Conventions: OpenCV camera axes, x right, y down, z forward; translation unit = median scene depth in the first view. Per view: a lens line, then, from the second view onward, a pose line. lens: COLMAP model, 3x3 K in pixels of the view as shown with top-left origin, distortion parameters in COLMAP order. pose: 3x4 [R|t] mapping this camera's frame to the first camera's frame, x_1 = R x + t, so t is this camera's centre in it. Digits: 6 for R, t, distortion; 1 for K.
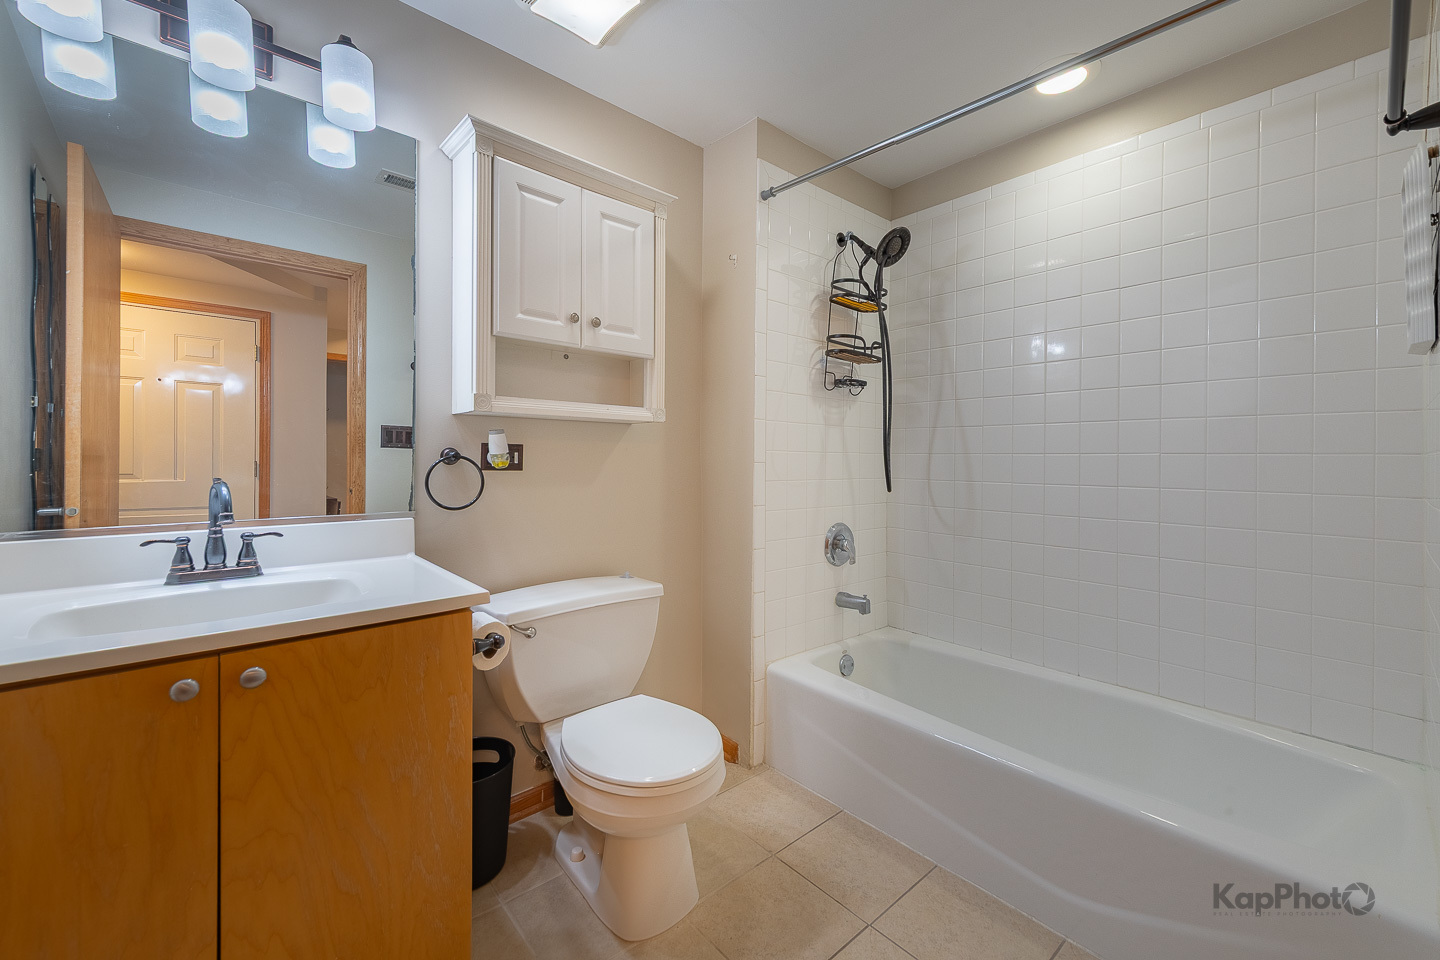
lens RADIAL K [[576.4, 0, 740.3], [0, 576.4, 465.2], [0, 0, 1]] dist [0.007008, -0.000129]
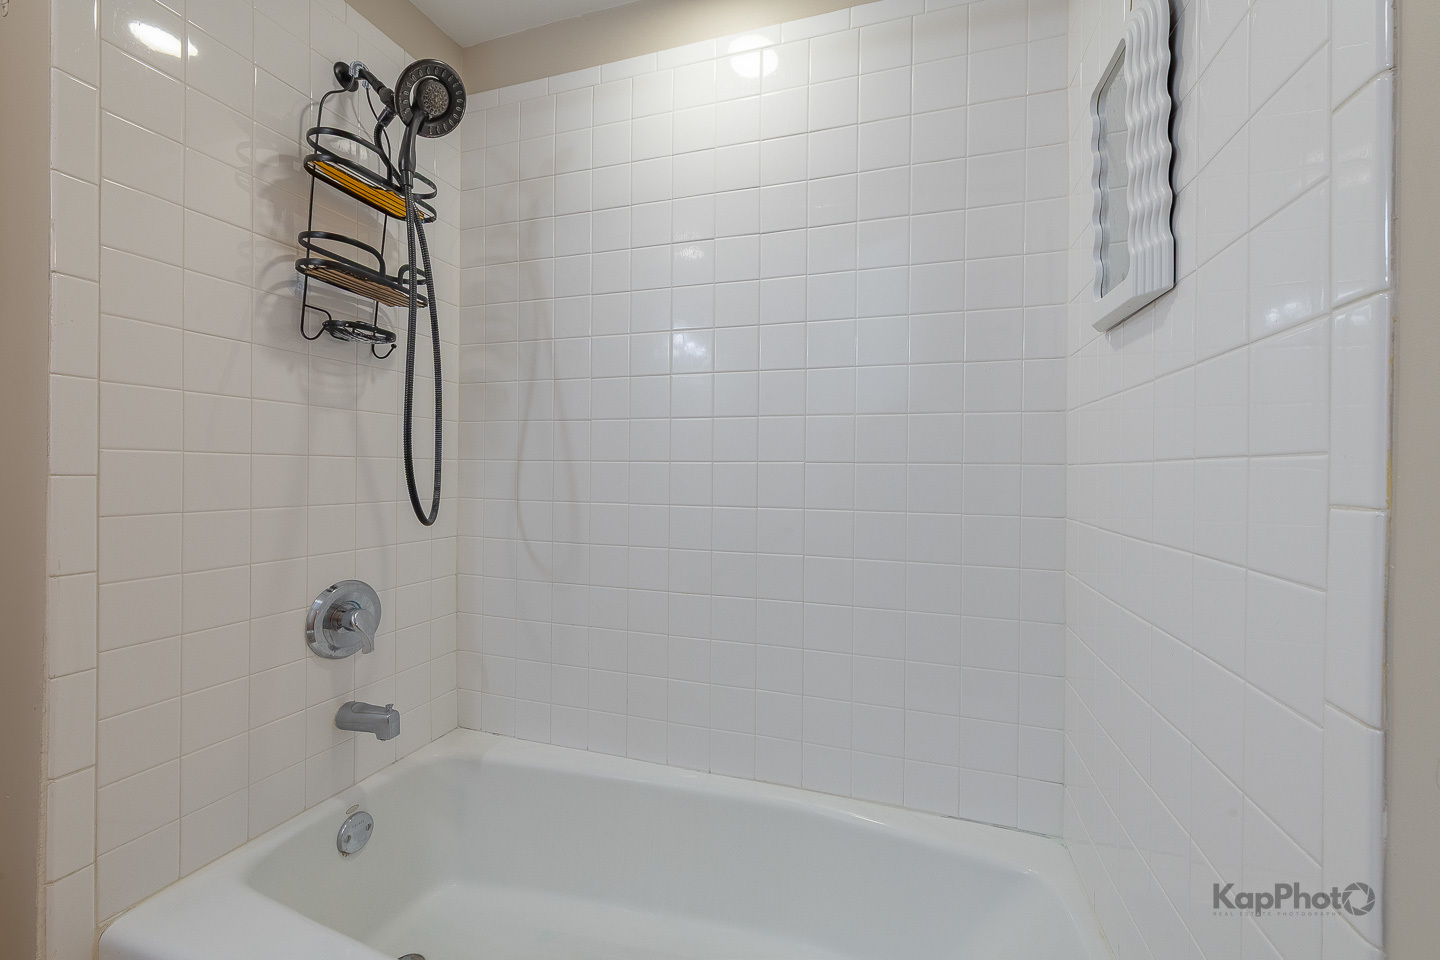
lens RADIAL K [[573.8, 0, 729.3], [0, 573.8, 472.8], [0, 0, 1]] dist [0.020555, -0.000147]
pose [[0.862965, 0.000732, 0.505264, 0.216928], [-0.000157, 0.999999, -0.001181, -0.005040], [-0.505264, 0.000939, 0.862964, 0.333581]]
